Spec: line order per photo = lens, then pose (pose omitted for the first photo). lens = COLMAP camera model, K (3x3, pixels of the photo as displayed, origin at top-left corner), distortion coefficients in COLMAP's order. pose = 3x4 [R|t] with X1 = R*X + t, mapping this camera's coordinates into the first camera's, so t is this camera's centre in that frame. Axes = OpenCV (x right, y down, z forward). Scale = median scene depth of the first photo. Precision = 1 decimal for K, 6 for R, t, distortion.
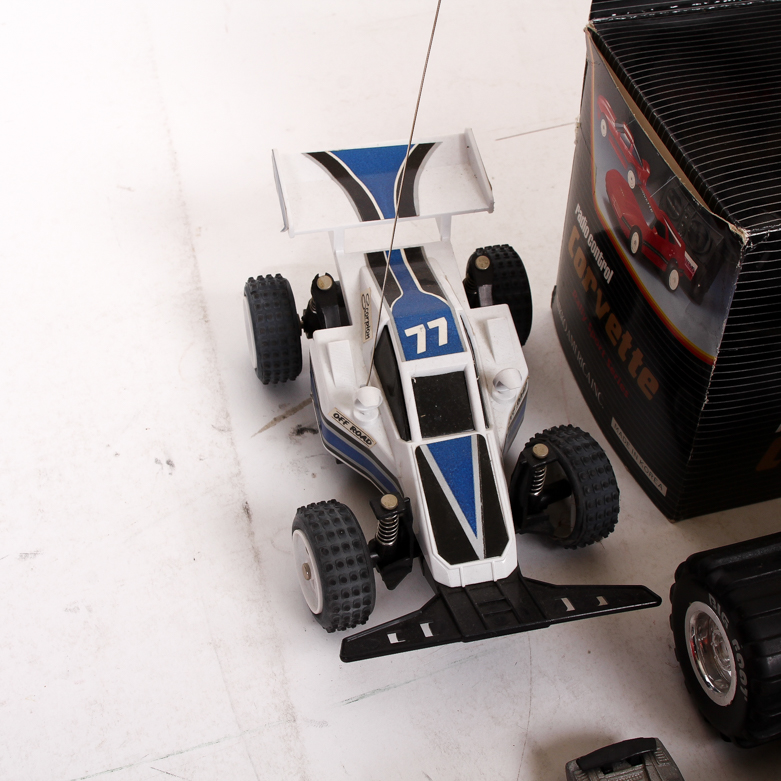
lens RADIAL K [[1327.5, 0, 405.2], [0, 1327.5, 390.3], [0, 0, 1]] dist [-0.106894, 0.154409]
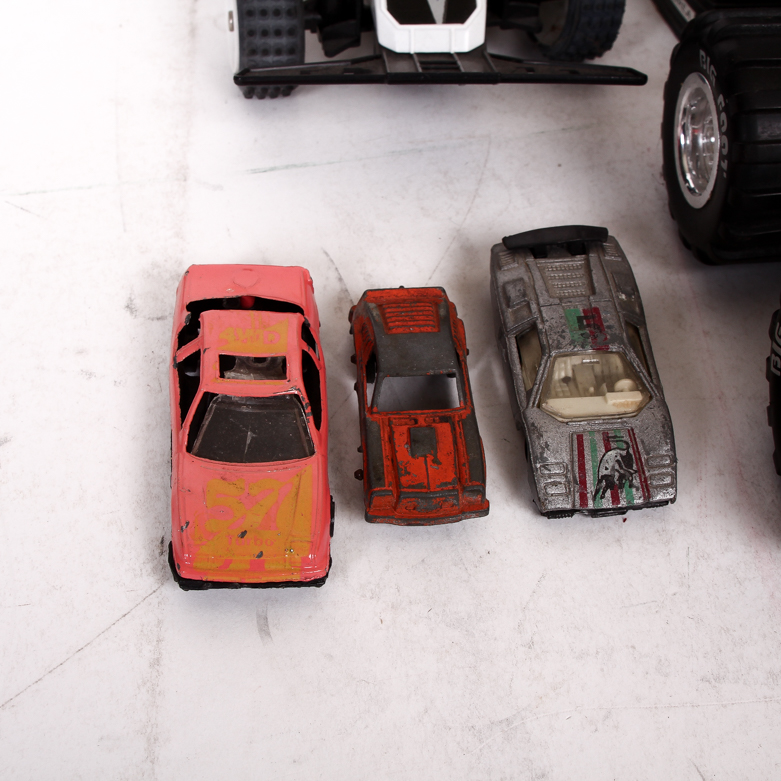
lens RADIAL K [[1327.5, 0, 405.2], [0, 1327.5, 390.3], [0, 0, 1]] dist [-0.106894, 0.154409]
pose [[0.984707, 0.136803, -0.107875, 0.158704], [-0.127661, 0.987946, 0.087551, 0.287350], [0.118551, -0.072440, 0.990302, 0.180358]]
